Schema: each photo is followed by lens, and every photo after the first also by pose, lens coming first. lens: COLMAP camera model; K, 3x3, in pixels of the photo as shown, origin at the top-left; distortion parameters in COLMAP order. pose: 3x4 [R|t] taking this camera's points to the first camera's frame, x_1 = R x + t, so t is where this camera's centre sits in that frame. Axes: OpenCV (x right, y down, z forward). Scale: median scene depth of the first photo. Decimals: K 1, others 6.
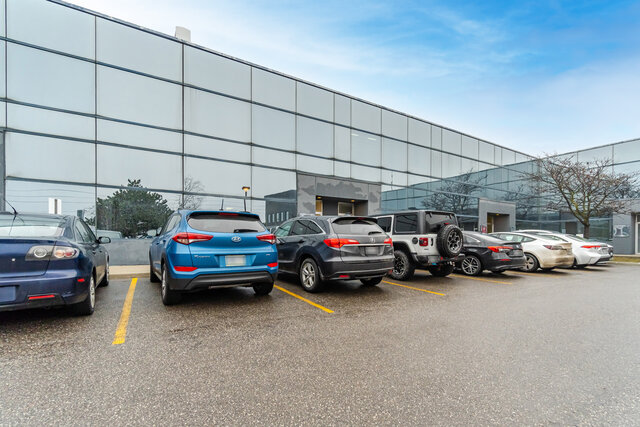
lens RADIAL K [[289.5, 0, 321.3], [0, 289.5, 239.0], [0, 0, 1]] dist [-0.001555, -0.000289]
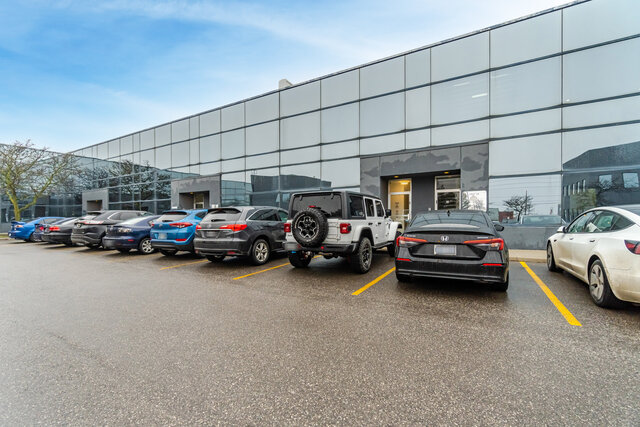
lens RADIAL K [[276.1, 0, 320.0], [0, 276.1, 213.5], [0, 0, 1]] dist [0.000612, -0.000011]
pose [[0.486745, -0.038856, -0.872680, 0.679831], [0.002971, 0.999078, -0.042827, 0.005015], [0.873539, 0.018253, 0.486412, 0.416659]]
